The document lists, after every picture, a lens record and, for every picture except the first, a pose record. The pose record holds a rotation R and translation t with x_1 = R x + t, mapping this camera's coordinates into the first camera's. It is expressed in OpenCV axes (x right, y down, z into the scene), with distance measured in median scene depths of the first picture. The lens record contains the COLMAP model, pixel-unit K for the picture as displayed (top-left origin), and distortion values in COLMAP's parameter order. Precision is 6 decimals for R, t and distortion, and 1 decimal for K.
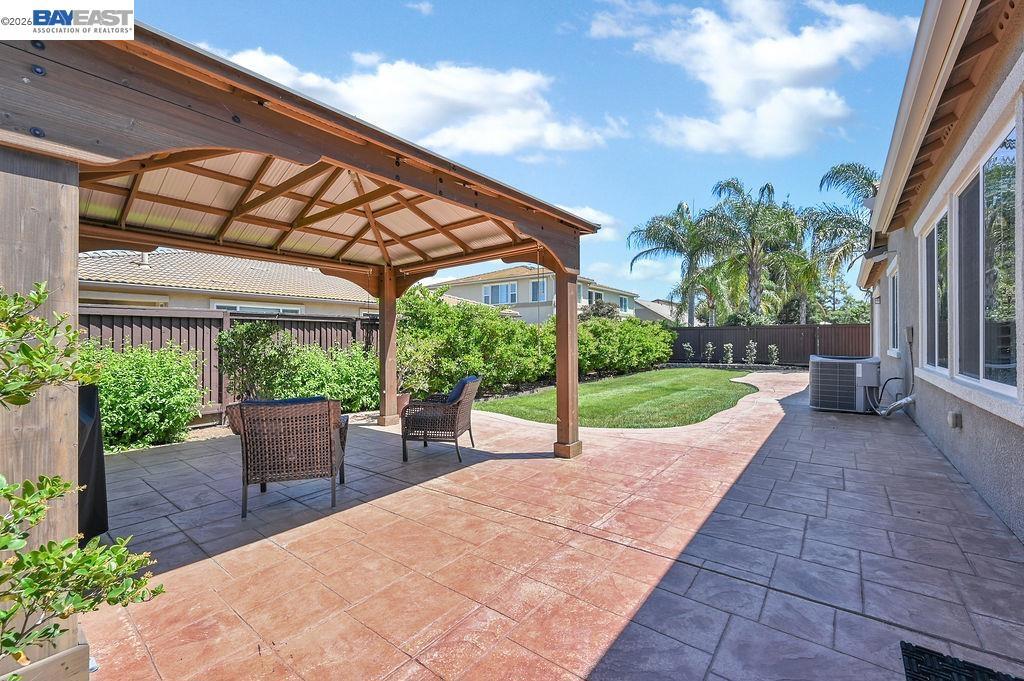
lens RADIAL K [[404.4, 0, 521.0], [0, 404.4, 336.9], [0, 0, 1]] dist [-0.001537, -0.000065]
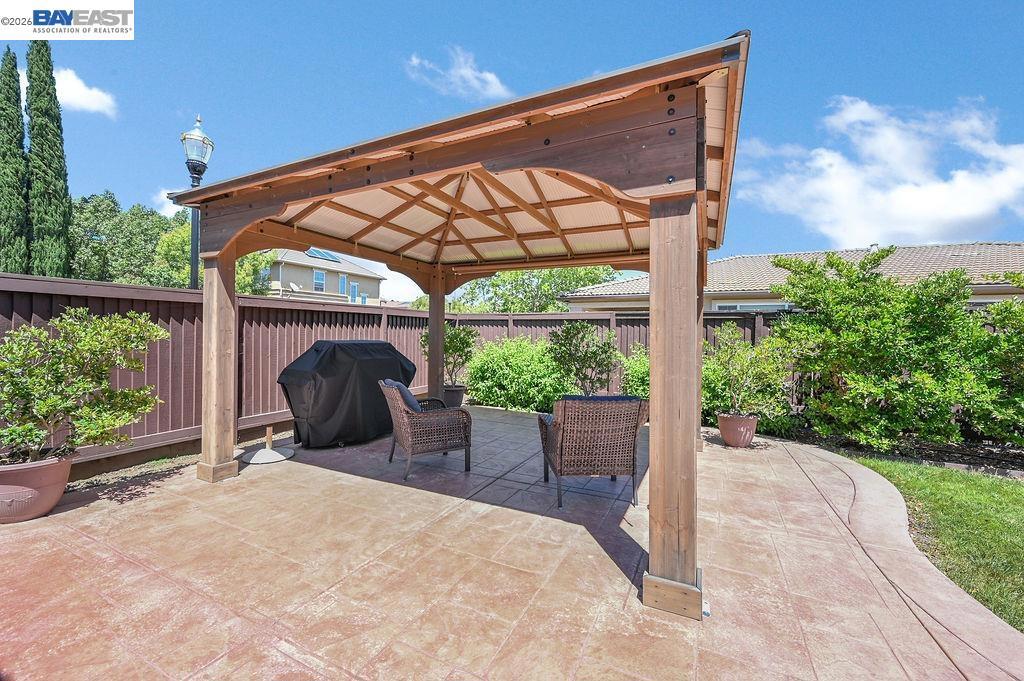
lens RADIAL K [[404.4, 0, 521.0], [0, 404.4, 336.9], [0, 0, 1]] dist [-0.001537, -0.000065]
pose [[0.220362, 0.012689, -0.975336, 0.676911], [-0.010011, 0.999892, 0.010747, -0.007667], [0.975367, 0.007396, 0.220465, 0.965366]]
